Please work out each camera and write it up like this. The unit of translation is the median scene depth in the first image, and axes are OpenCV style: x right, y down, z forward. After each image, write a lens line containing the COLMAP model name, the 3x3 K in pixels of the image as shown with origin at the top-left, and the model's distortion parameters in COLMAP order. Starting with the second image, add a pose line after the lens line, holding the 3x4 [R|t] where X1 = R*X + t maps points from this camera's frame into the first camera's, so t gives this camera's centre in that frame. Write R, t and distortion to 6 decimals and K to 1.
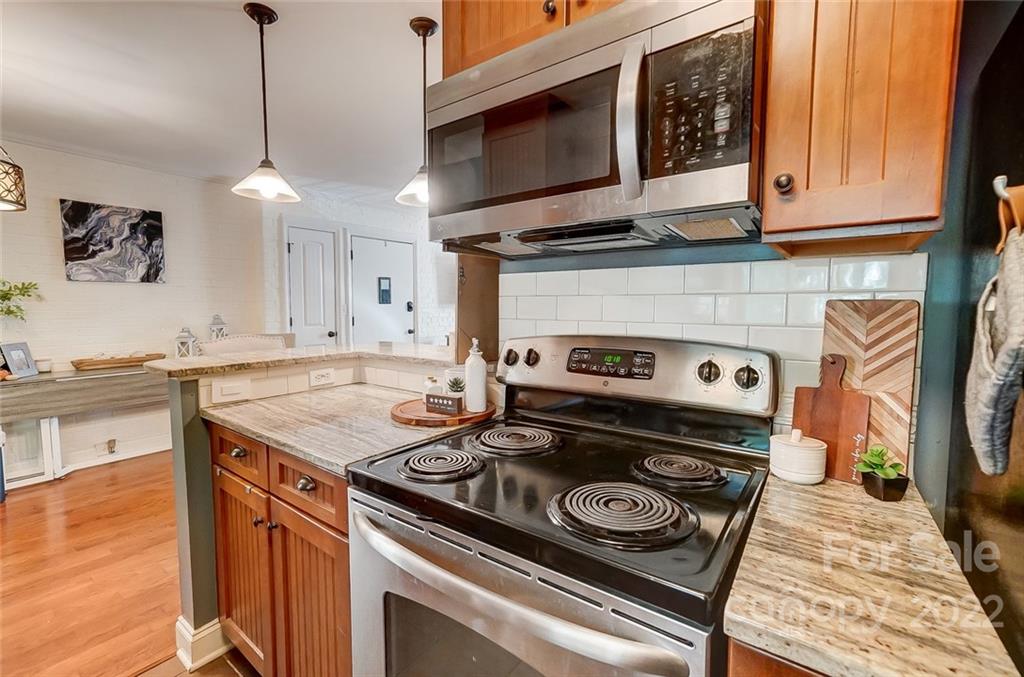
lens RADIAL K [[444.6, 0, 506.4], [0, 444.6, 334.0], [0, 0, 1]] dist [-0.018002, 0.014933]
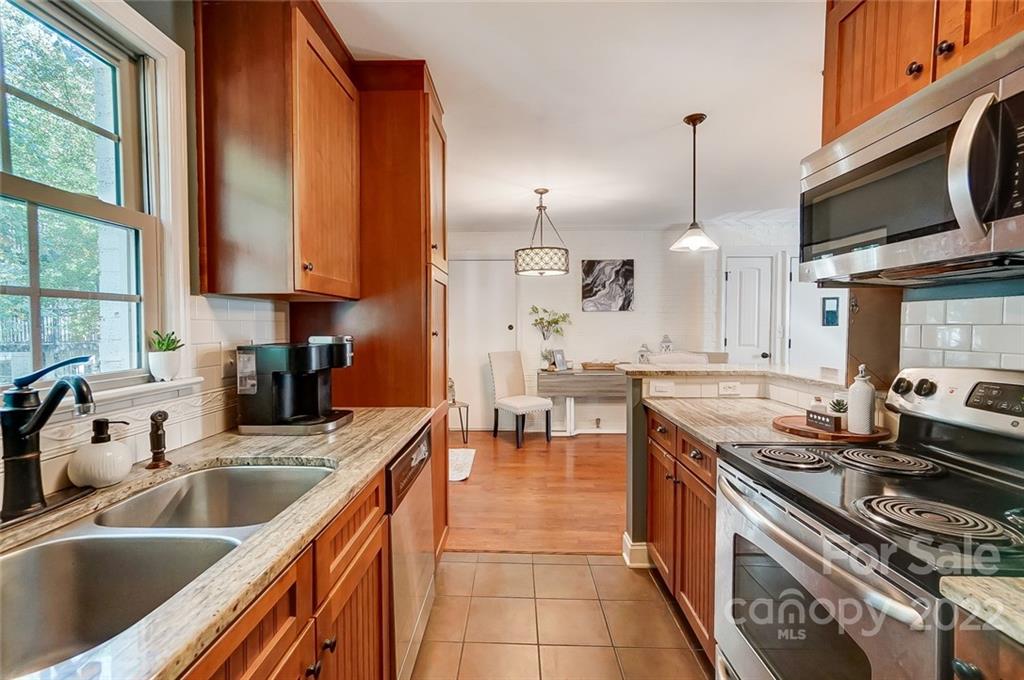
lens RADIAL K [[444.6, 0, 506.4], [0, 444.6, 335.5], [0, 0, 1]] dist [-0.018002, 0.014933]
pose [[0.587025, 0.020411, -0.809312, 0.132785], [-0.053315, 0.998487, -0.013489, -0.000061], [0.807812, 0.051067, 0.587224, -0.143637]]
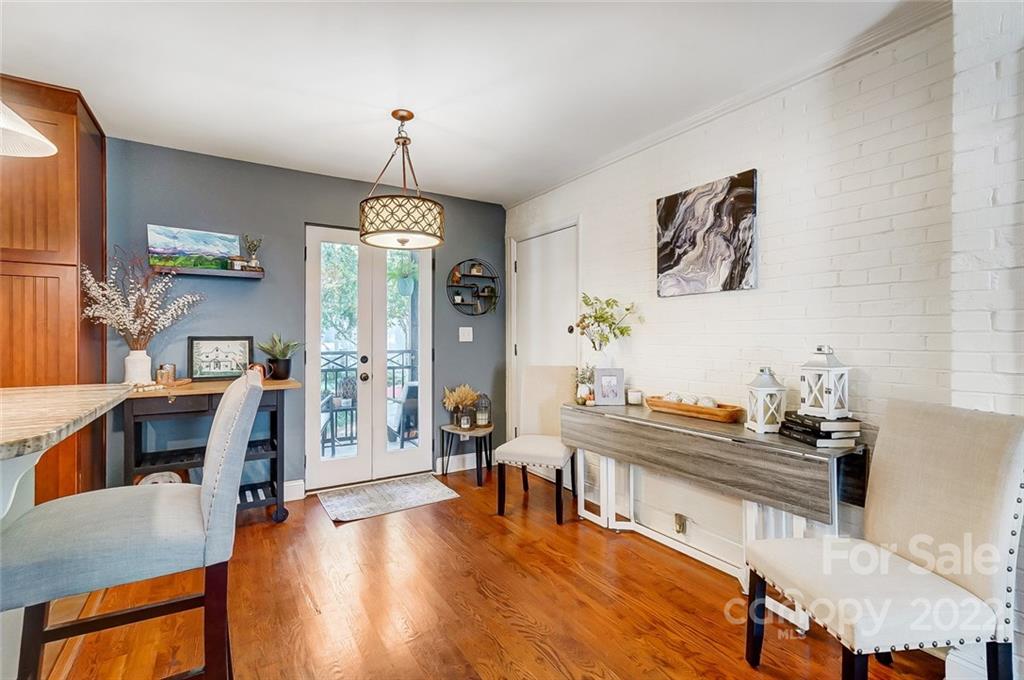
lens RADIAL K [[454.8, 0, 506.2], [0, 454.8, 334.2], [0, 0, 1]] dist [-0.017740, 0.012339]
pose [[-0.352484, 0.000302, -0.935818, -0.120434], [-0.061832, 0.997807, 0.023612, -0.060009], [0.933773, 0.066186, -0.351692, 1.122375]]
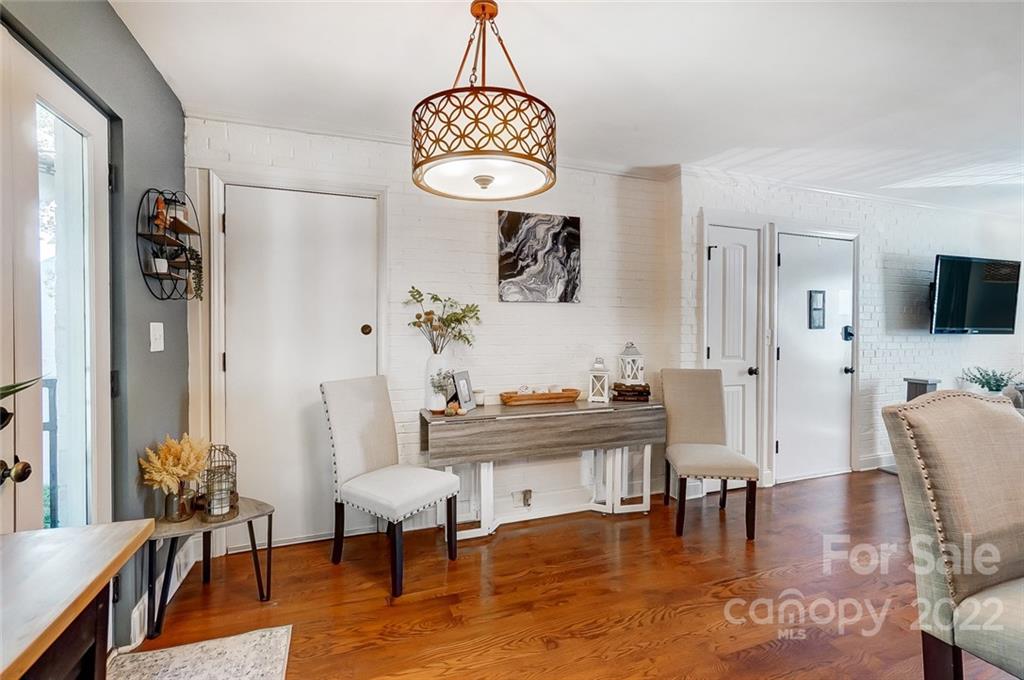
lens RADIAL K [[454.8, 0, 506.2], [0, 454.8, 334.2], [0, 0, 1]] dist [-0.017740, 0.012339]
pose [[0.843098, 0.004958, -0.537738, -0.535976], [-0.037470, 0.998069, -0.049546, -0.012625], [0.536454, 0.061921, 0.841655, 0.273514]]
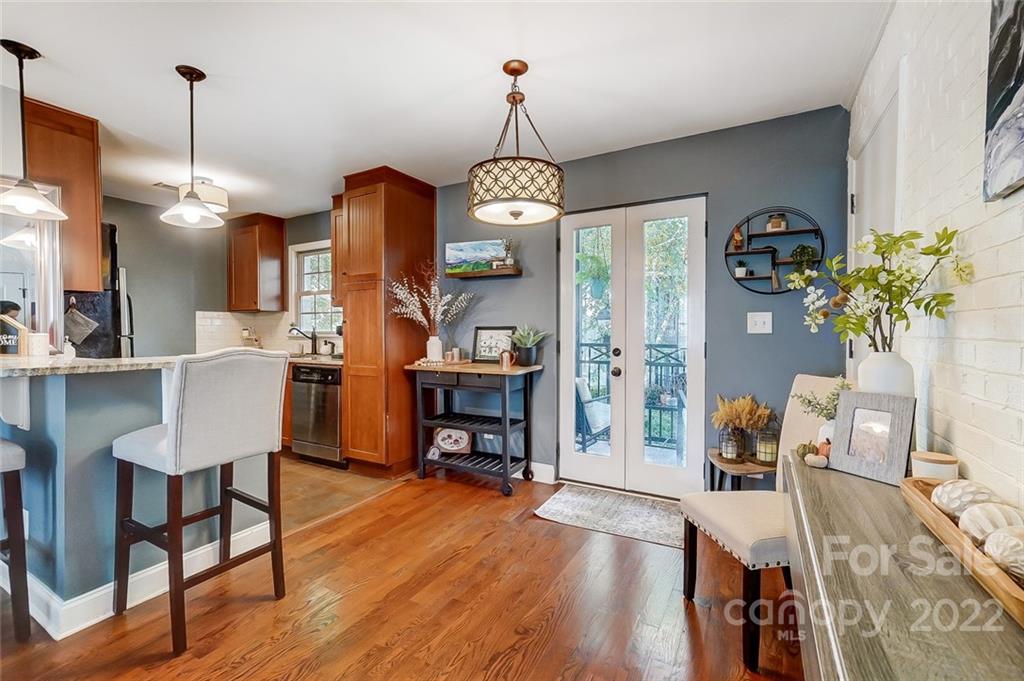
lens RADIAL K [[444.6, 0, 506.4], [0, 444.6, 336.0], [0, 0, 1]] dist [-0.018002, 0.014933]
pose [[-0.991707, 0.003675, -0.128466, -0.708993], [-0.006557, 0.996842, 0.079134, -0.060656], [0.128351, 0.079320, -0.988552, 1.347722]]
